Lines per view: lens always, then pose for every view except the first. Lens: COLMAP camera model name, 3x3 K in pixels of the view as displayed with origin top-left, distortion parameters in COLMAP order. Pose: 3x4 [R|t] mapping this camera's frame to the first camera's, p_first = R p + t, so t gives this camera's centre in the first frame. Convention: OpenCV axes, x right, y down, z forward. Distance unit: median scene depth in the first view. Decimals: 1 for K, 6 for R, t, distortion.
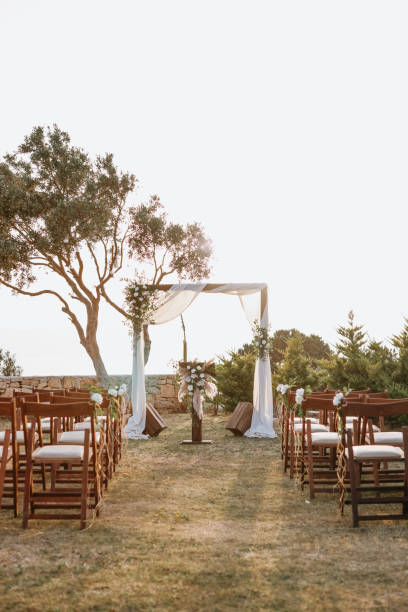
lens RADIAL K [[886.3, 0, 204.0], [0, 886.3, 306.0], [0, 0, 1]] dist [-0.012180, -0.016013]
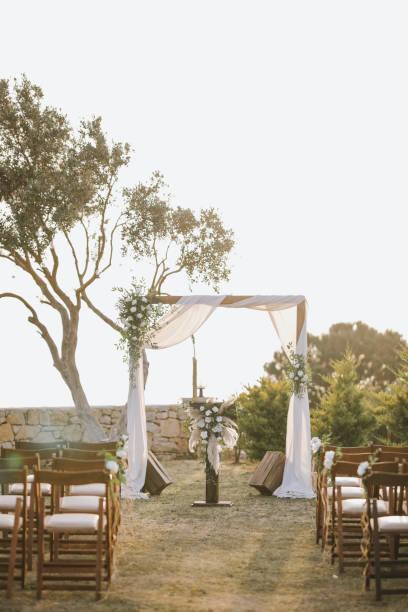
lens RADIAL K [[1445.9, 0, 204.0], [0, 1445.9, 306.0], [0, 0, 1]] dist [0.012594, -0.340145]
pose [[0.999912, 0.006659, -0.011440, -0.001472], [-0.006375, 0.999674, 0.024704, -0.045574], [0.011601, -0.024629, 0.999629, -0.236125]]
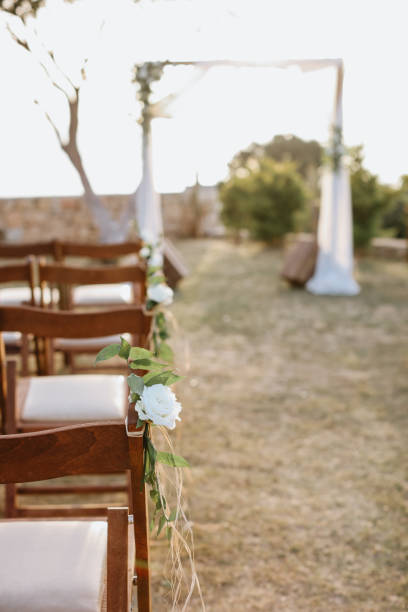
lens RADIAL K [[886.3, 0, 204.0], [0, 886.3, 306.0], [0, 0, 1]] dist [-0.012180, -0.016013]
pose [[0.999709, -0.007673, 0.022863, -0.047383], [0.002596, 0.976770, 0.214276, 0.013426], [-0.023976, -0.214154, 0.976506, 0.325450]]
